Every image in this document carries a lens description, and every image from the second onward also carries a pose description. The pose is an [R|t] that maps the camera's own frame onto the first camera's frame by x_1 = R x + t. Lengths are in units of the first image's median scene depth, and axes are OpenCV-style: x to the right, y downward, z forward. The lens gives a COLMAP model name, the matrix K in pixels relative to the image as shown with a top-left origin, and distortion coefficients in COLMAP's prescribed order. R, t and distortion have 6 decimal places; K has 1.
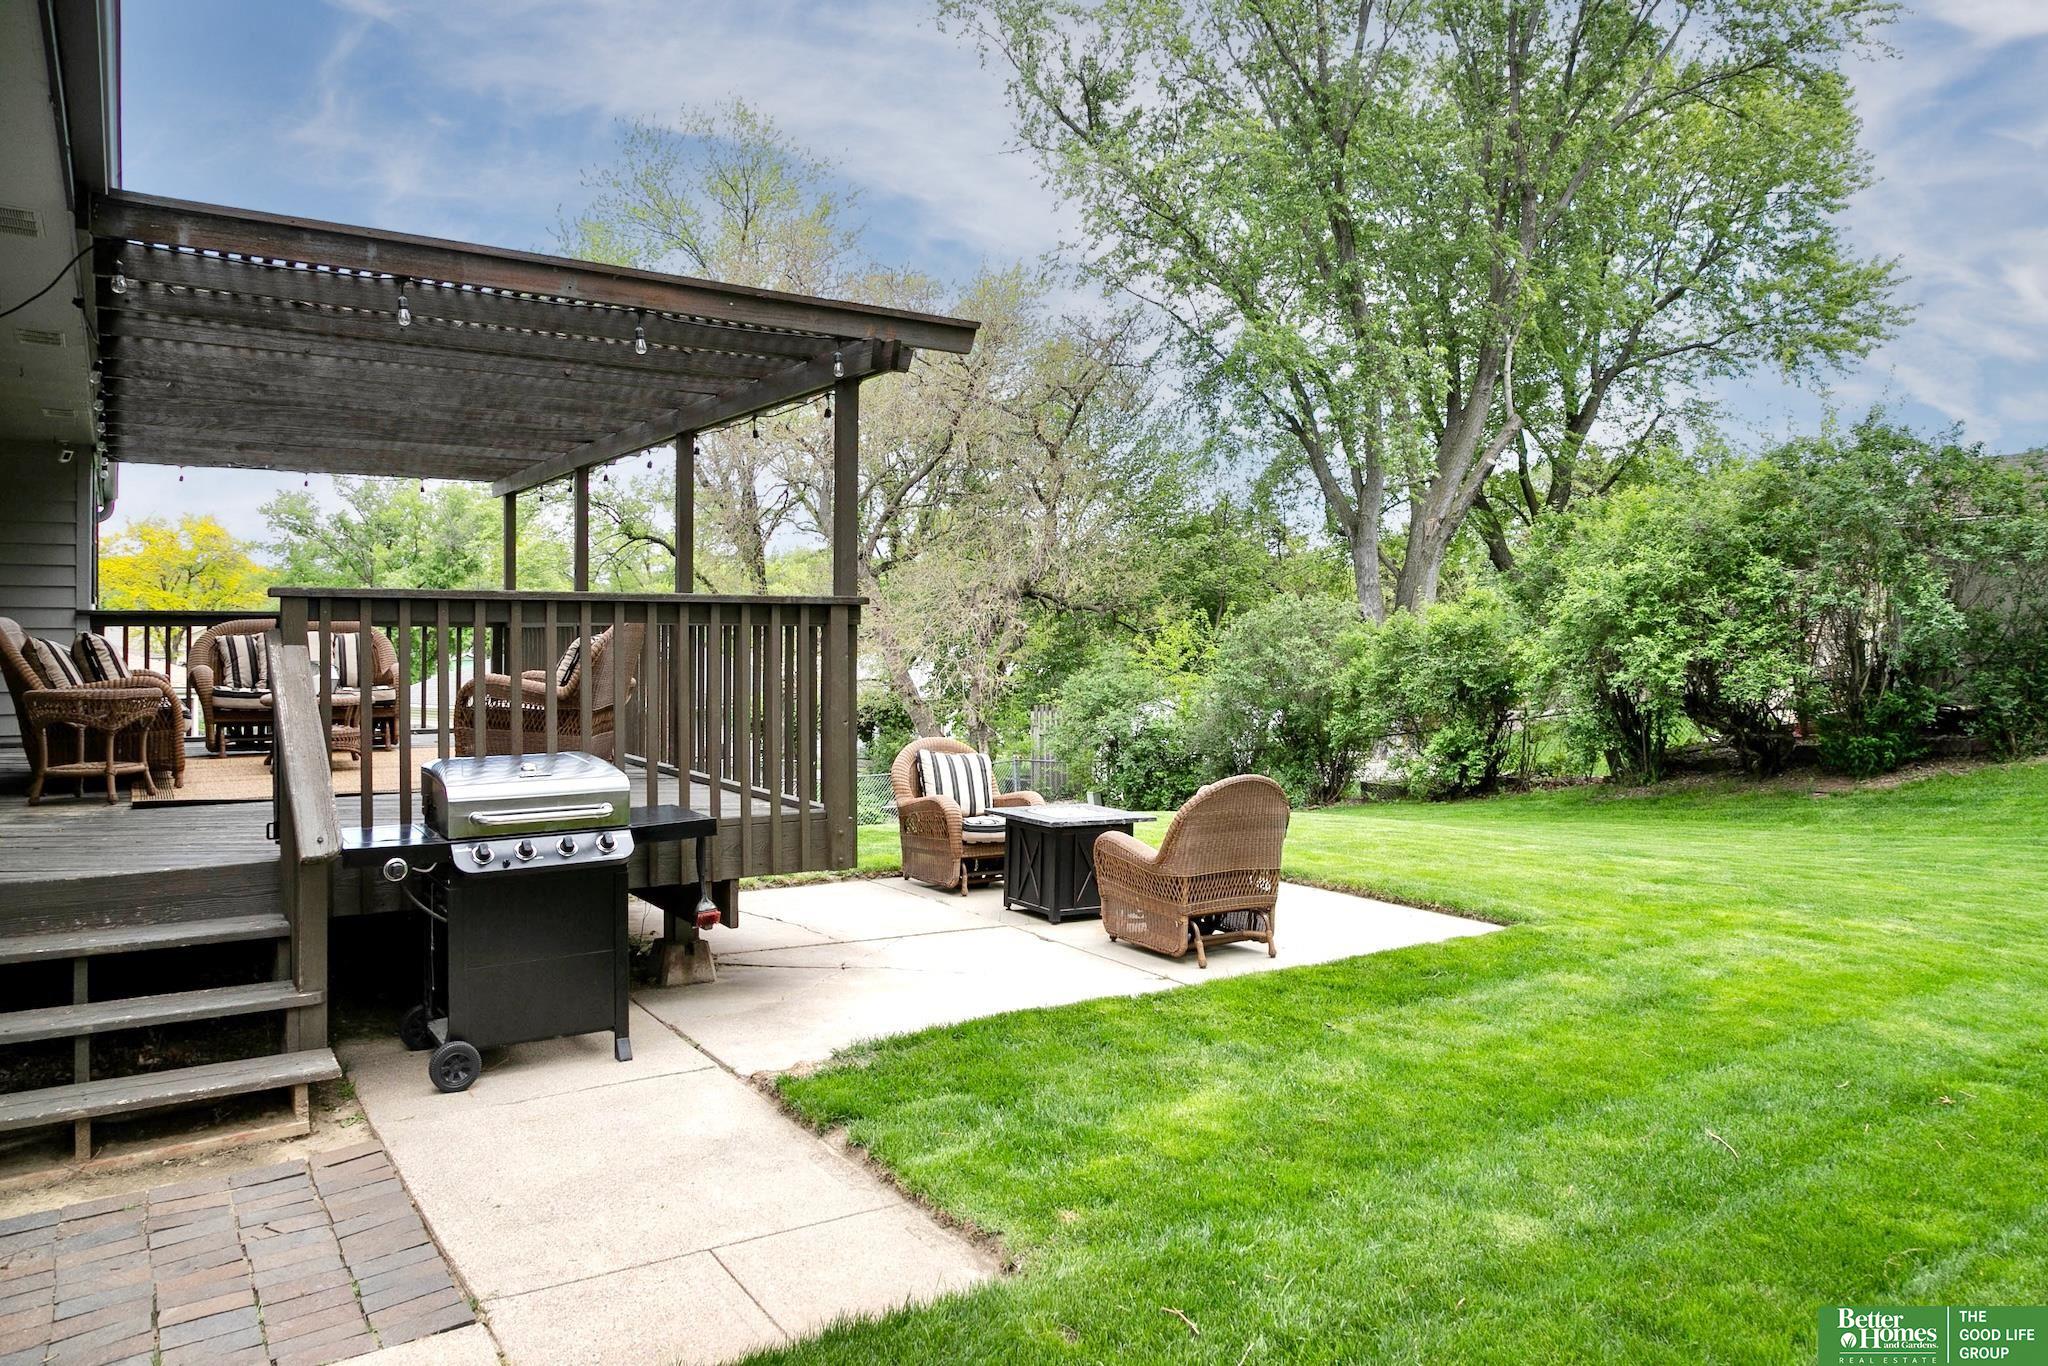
lens RADIAL K [[1337.1, 0, 1024.0], [0, 1337.1, 683.0], [0, 0, 1]] dist [-0.005358, -0.001830]
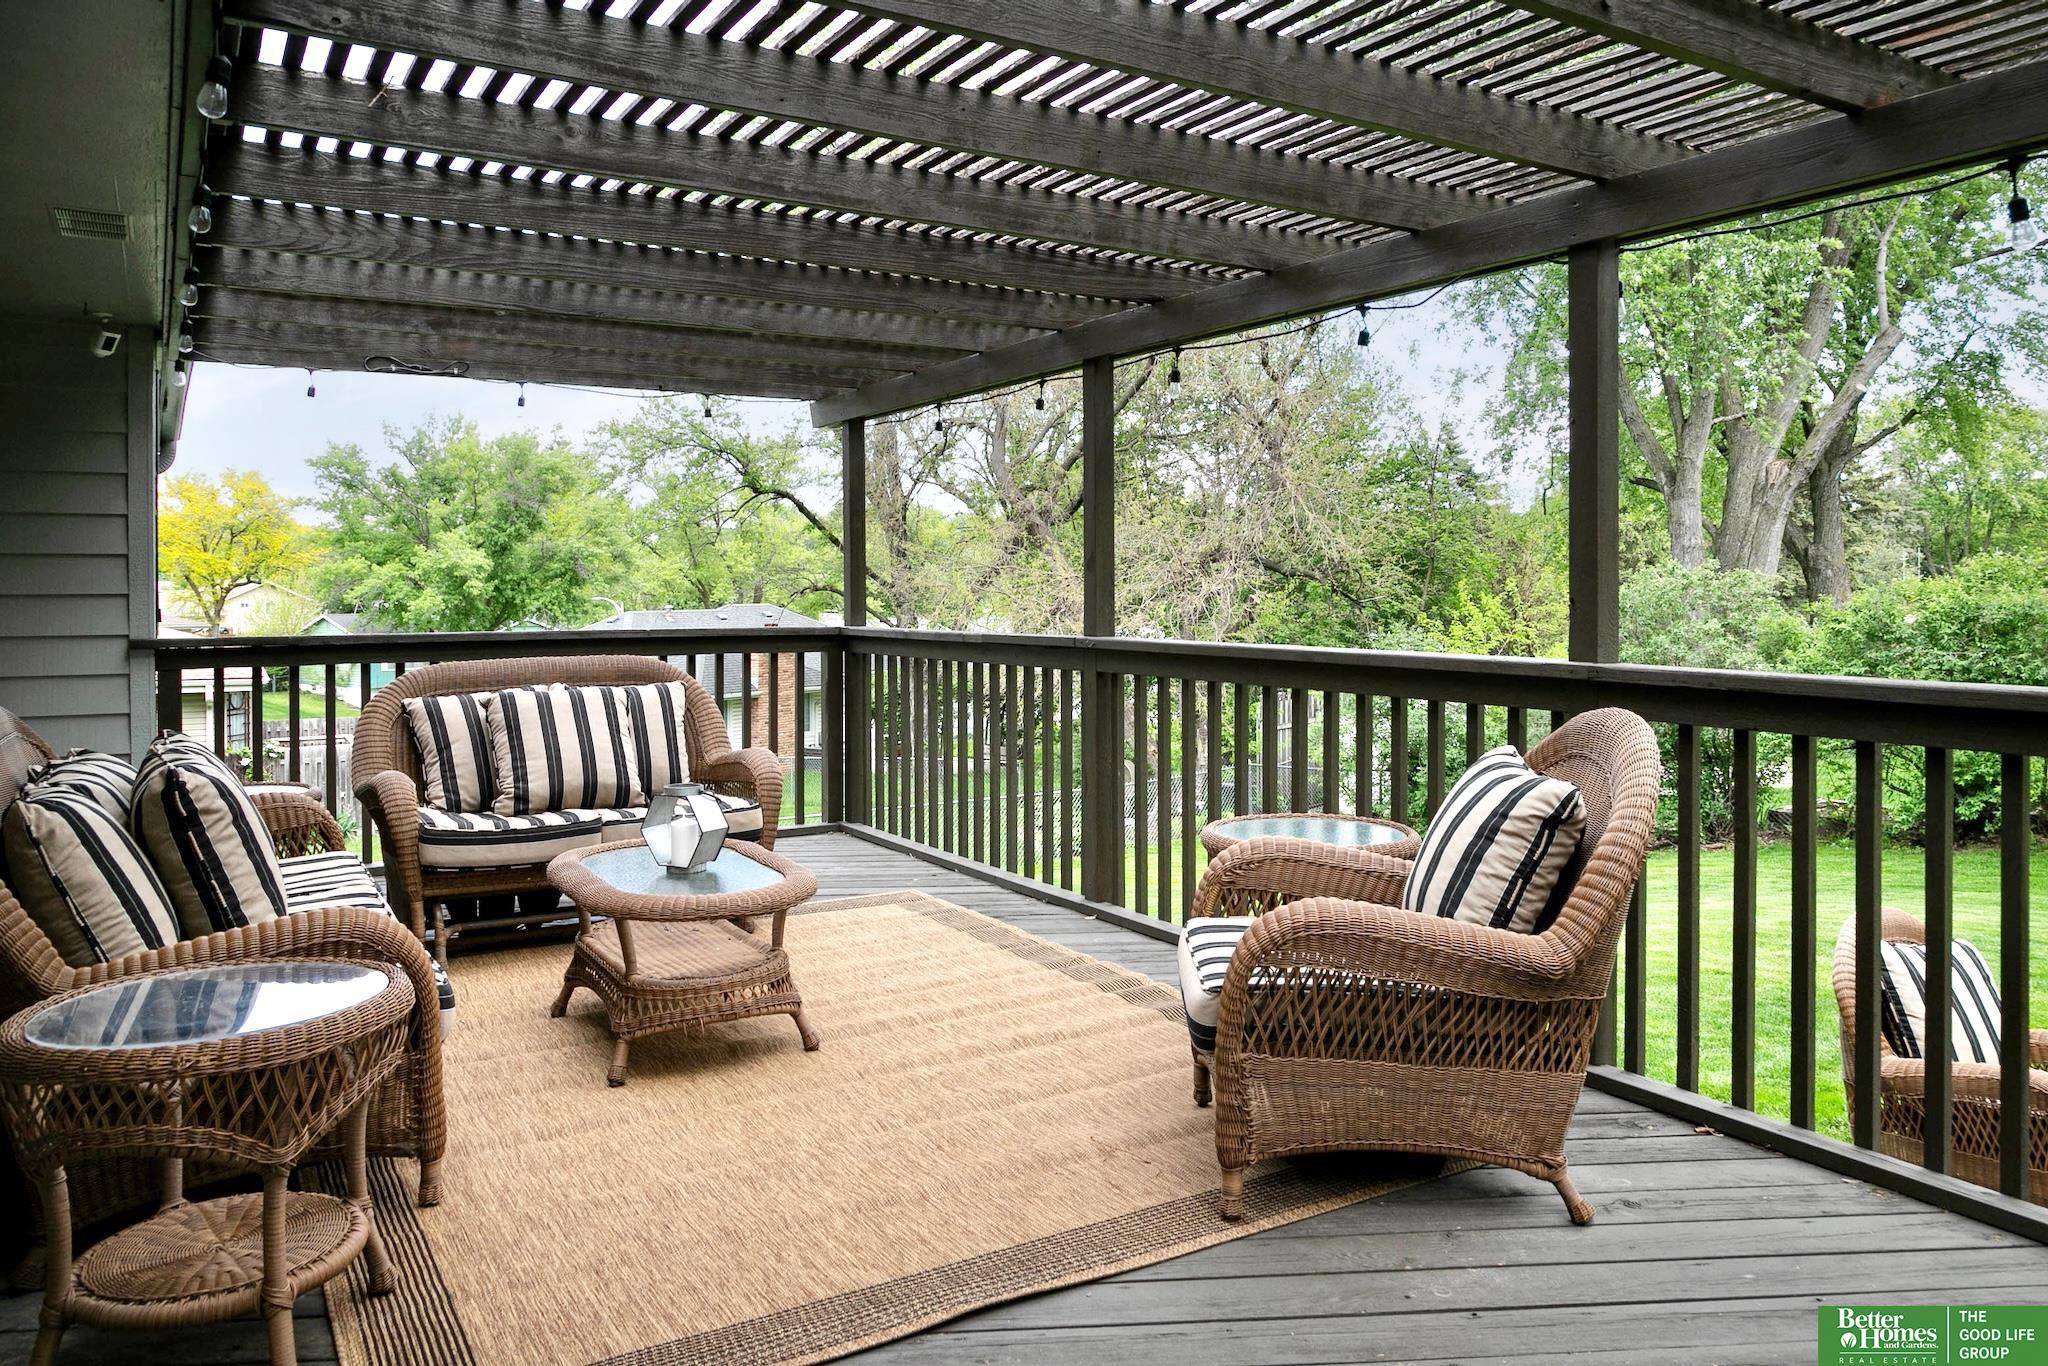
lens RADIAL K [[1431.4, 0, 1022.3], [0, 1431.4, 670.7], [0, 0, 1]] dist [-0.000336, 0.001264]
pose [[0.998636, 0.000153, -0.052220, -0.131748], [0.000797, 0.999835, 0.018172, -0.020983], [0.052215, -0.018189, 0.998470, 0.181437]]
